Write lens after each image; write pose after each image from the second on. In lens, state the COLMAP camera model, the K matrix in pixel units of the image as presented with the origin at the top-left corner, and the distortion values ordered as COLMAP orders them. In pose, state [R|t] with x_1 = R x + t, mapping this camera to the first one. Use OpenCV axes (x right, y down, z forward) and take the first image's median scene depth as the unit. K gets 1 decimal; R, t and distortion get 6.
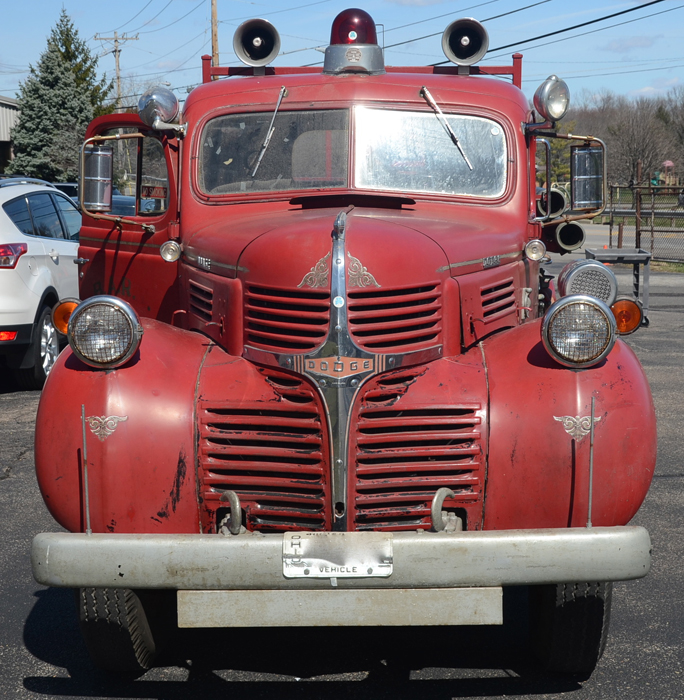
lens RADIAL K [[1541.2, 0, 342.0], [0, 1541.2, 350.0], [0, 0, 1]] dist [0.028123, -0.158715]
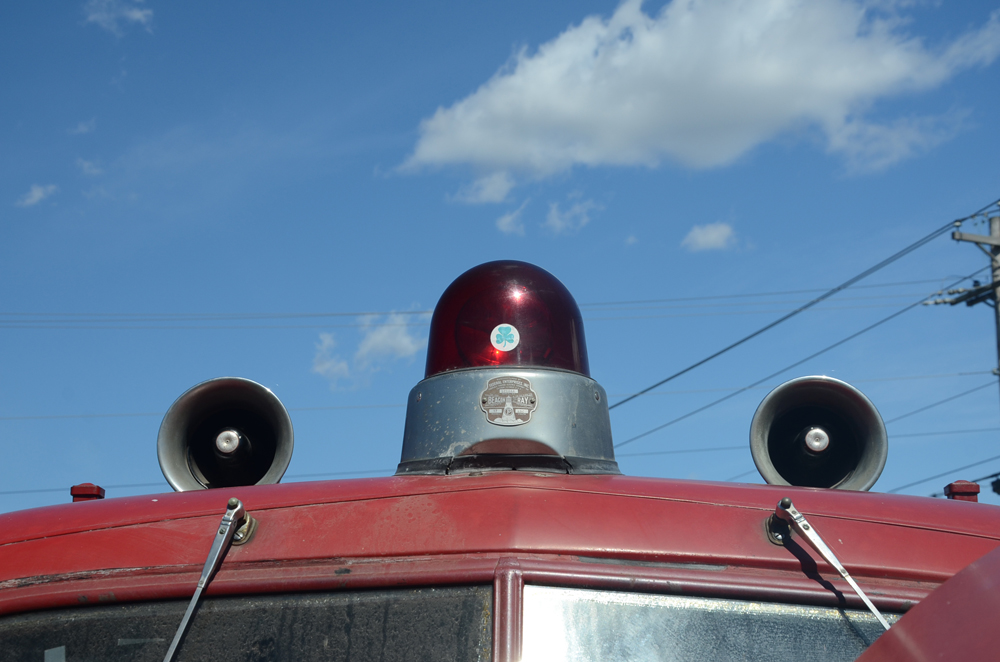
lens RADIAL K [[1728.7, 0, 500.0], [0, 1728.7, 331.0], [0, 0, 1]] dist [0.299242, 0.035473]
pose [[0.999870, 0.004890, 0.015372, 0.001508], [0.000928, 0.933935, -0.357442, -0.121400], [-0.016104, 0.357410, 0.933809, 0.932725]]
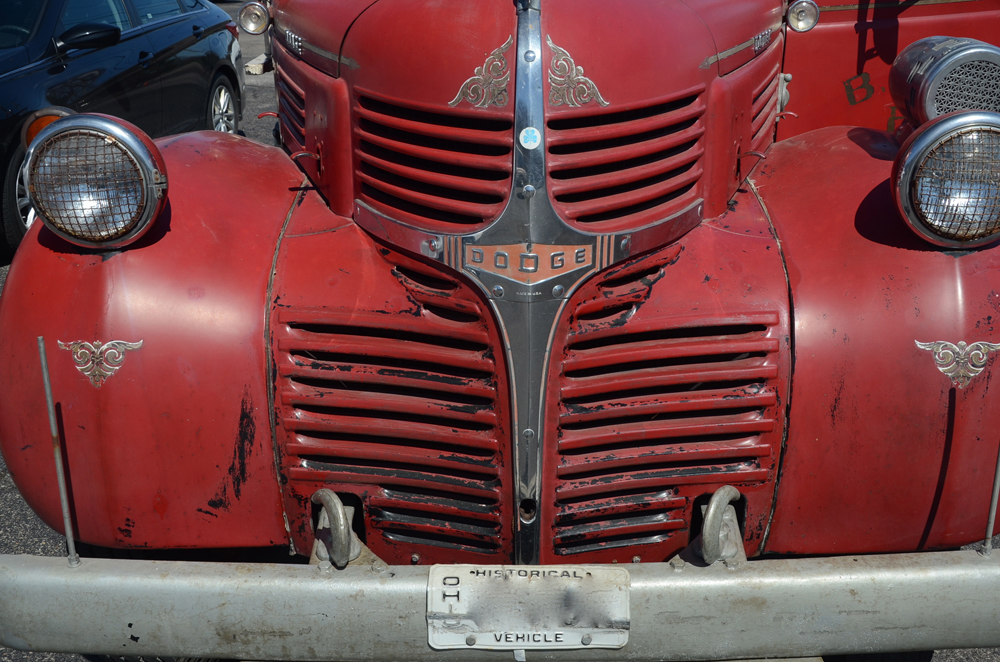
lens RADIAL K [[1203.0, 0, 497.3], [0, 1203.0, 345.3], [0, 0, 1]] dist [0.061616, 0.021757]
pose [[0.999864, -0.004180, 0.015981, -0.019190], [0.000647, 0.976618, 0.214980, -0.048670], [-0.016506, -0.214941, 0.976488, 0.577619]]
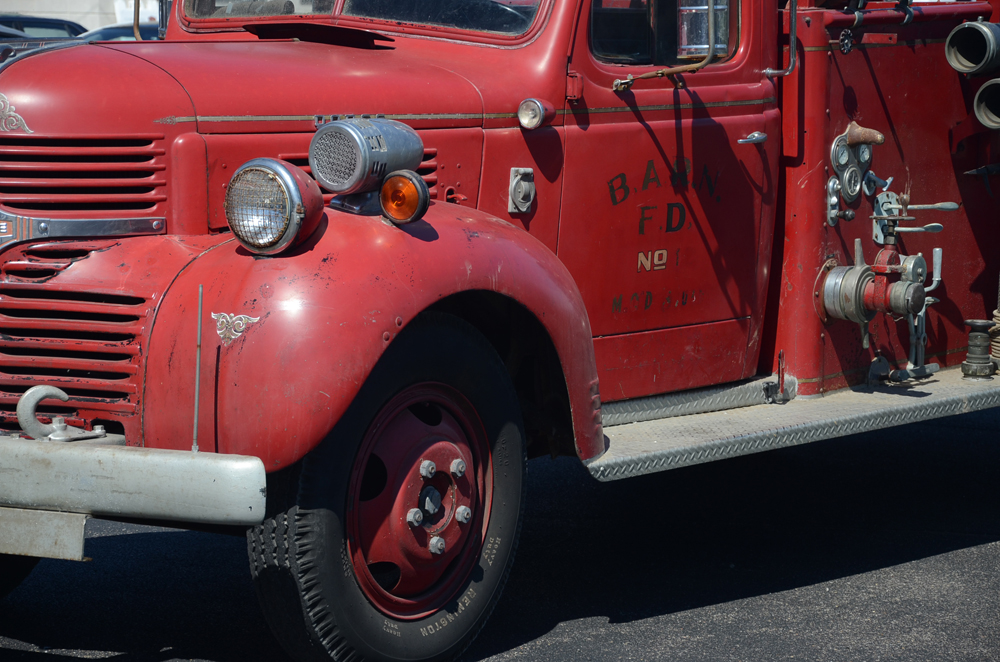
lens RADIAL K [[3434.5, 0, 498.2], [0, 3434.5, 350.5], [0, 0, 1]] dist [1.041690, 2.684751]
pose [[0.840593, 0.076344, -0.536260, 1.193890], [-0.080910, 0.996608, 0.015054, 0.024049], [0.535591, 0.030734, 0.843918, -0.394422]]
